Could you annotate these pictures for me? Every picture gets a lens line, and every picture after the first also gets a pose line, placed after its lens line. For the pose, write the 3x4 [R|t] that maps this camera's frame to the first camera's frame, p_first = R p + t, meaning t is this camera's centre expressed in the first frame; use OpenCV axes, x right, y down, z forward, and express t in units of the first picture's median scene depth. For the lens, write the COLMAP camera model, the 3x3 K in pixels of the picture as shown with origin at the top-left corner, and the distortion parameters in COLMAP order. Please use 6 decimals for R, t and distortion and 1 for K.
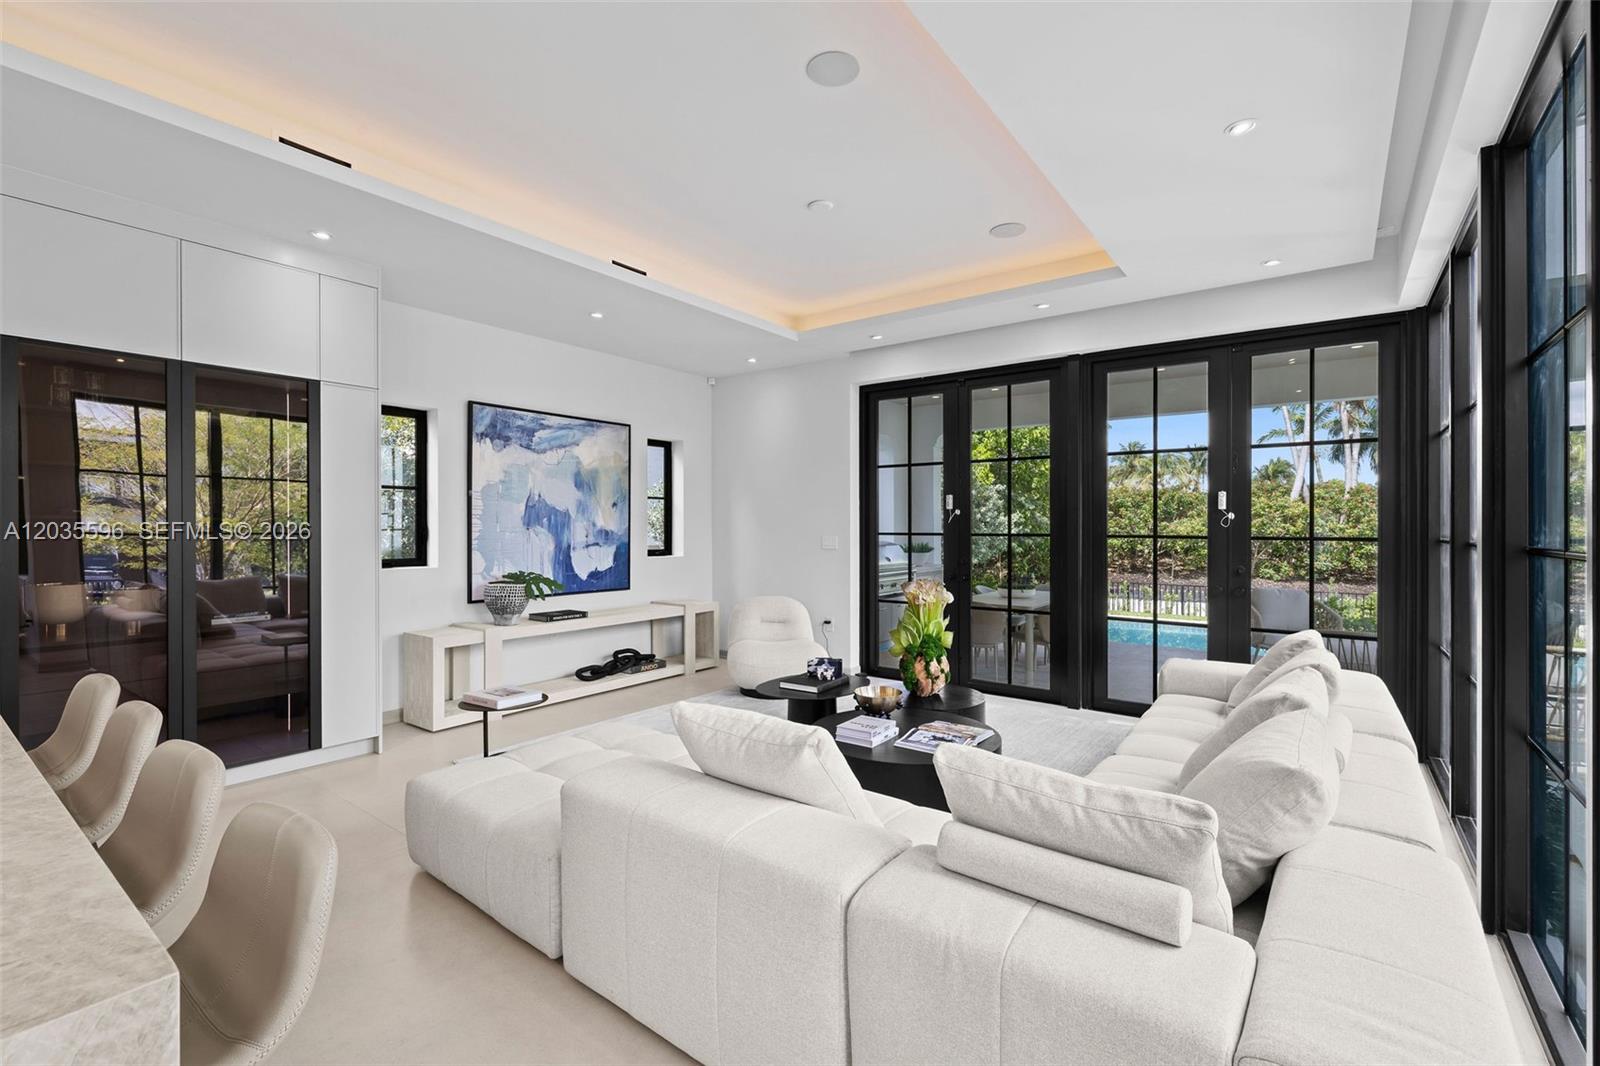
lens RADIAL K [[700.4, 0, 799.7], [0, 700.4, 523.9], [0, 0, 1]] dist [-0.005899, -0.000680]
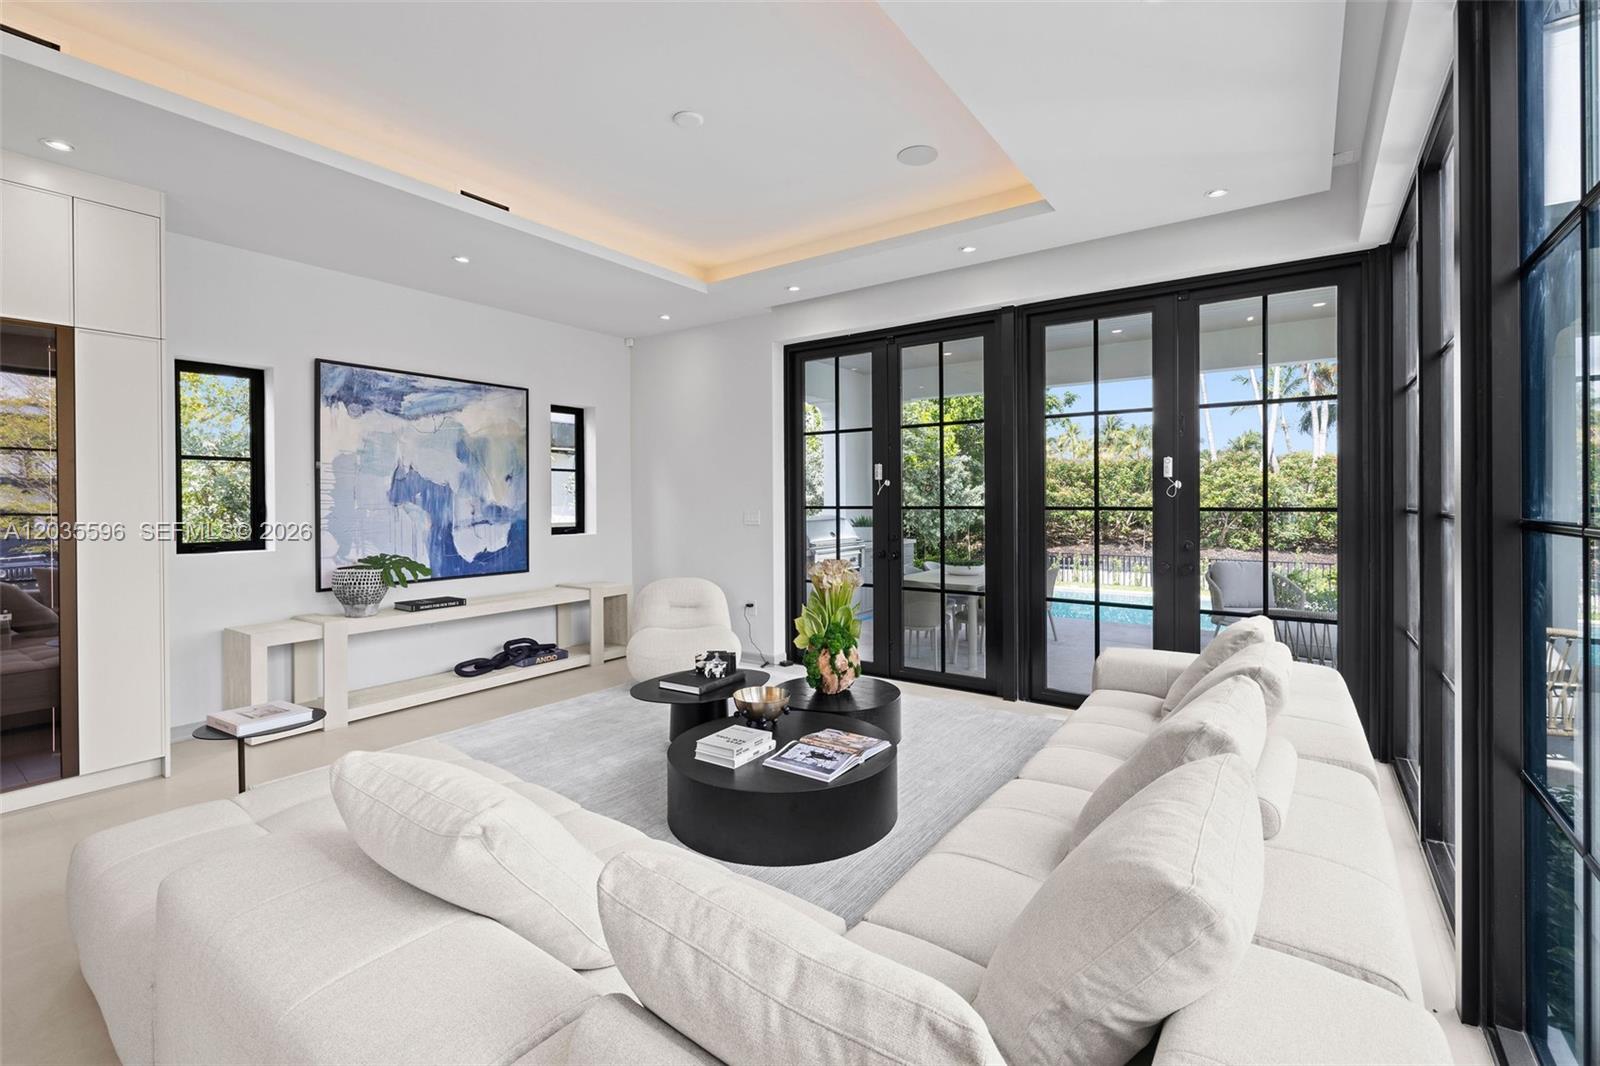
lens RADIAL K [[689.2, 0, 812.7], [0, 689.2, 500.5], [0, 0, 1]] dist [-0.003692, -0.001088]
pose [[0.999441, -0.008016, 0.032455, 0.105862], [0.007883, 0.999960, 0.004212, 0.001321], [-0.032488, -0.003954, 0.999464, 0.117187]]
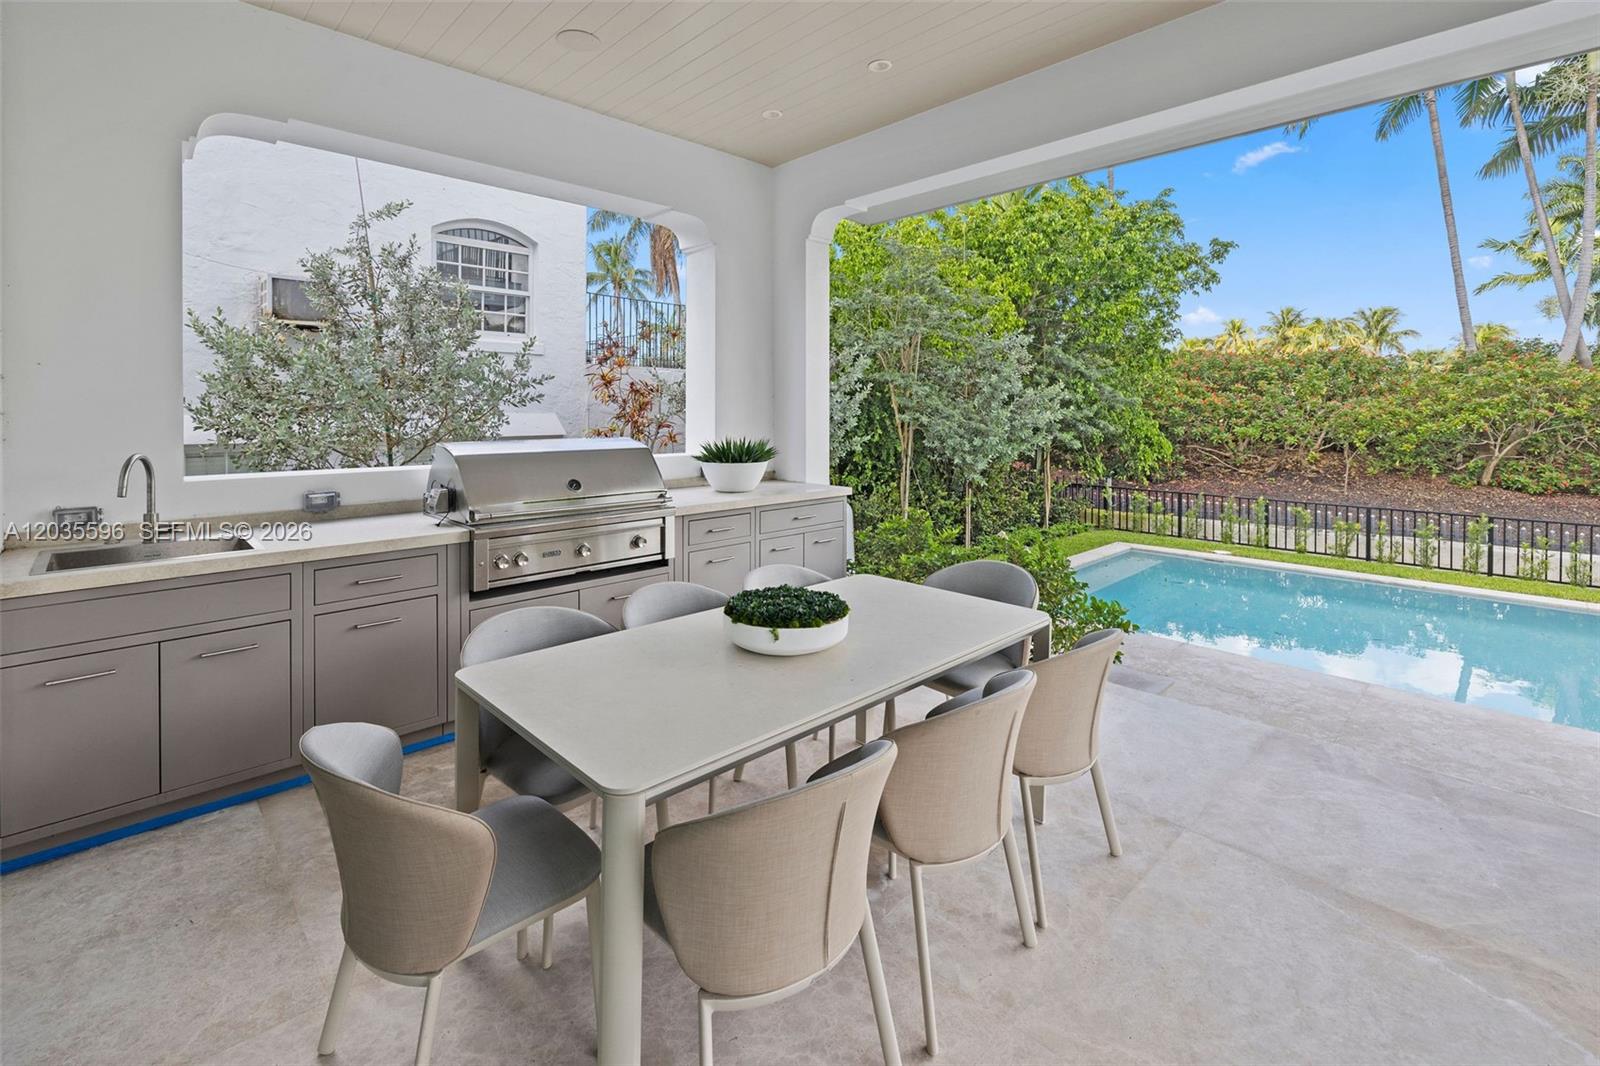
lens RADIAL K [[700.4, 0, 768.3], [0, 700.4, 418.2], [0, 0, 1]] dist [-0.005899, -0.000680]
pose [[0.981073, -0.000034, -0.193637, 0.476068], [0.002624, 0.999910, 0.013120, 0.013107], [0.193619, -0.013380, 0.980985, 0.944123]]
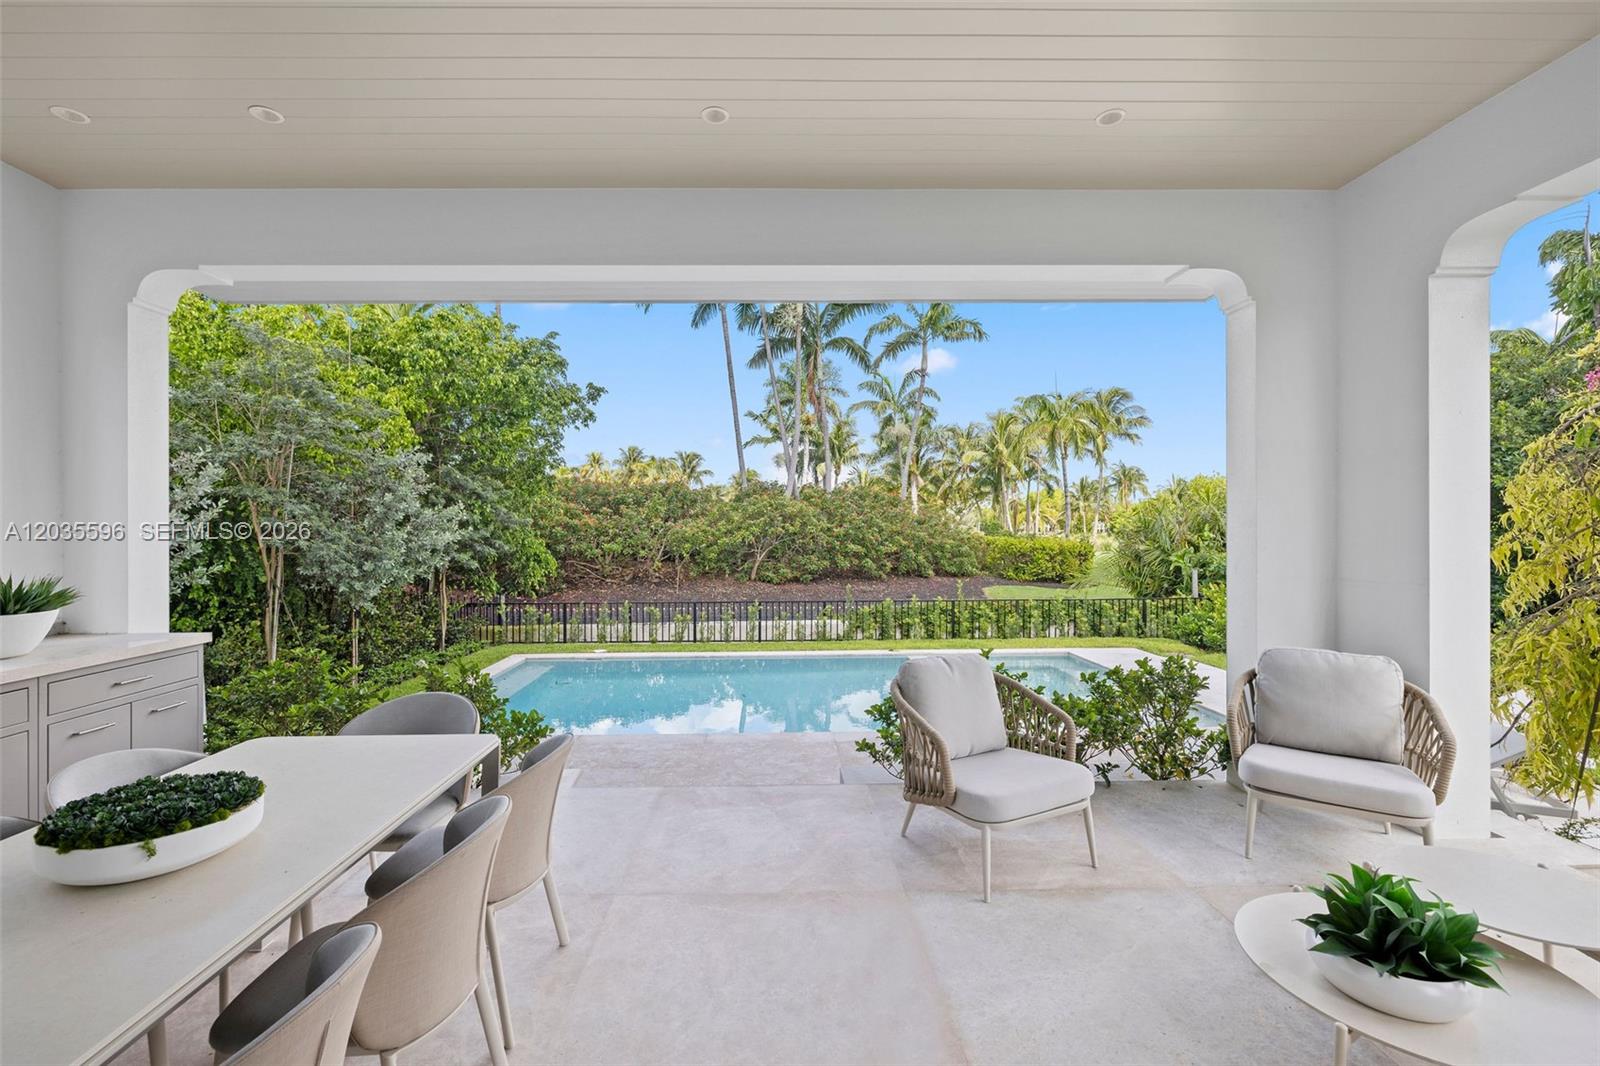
lens RADIAL K [[689.2, 0, 773.8], [0, 689.2, 529.9], [0, 0, 1]] dist [-0.003692, -0.001088]
pose [[0.798154, -0.010128, 0.602368, 0.445327], [0.008209, 0.999949, 0.005935, 0.011498], [-0.602397, 0.000208, 0.798196, 0.953579]]
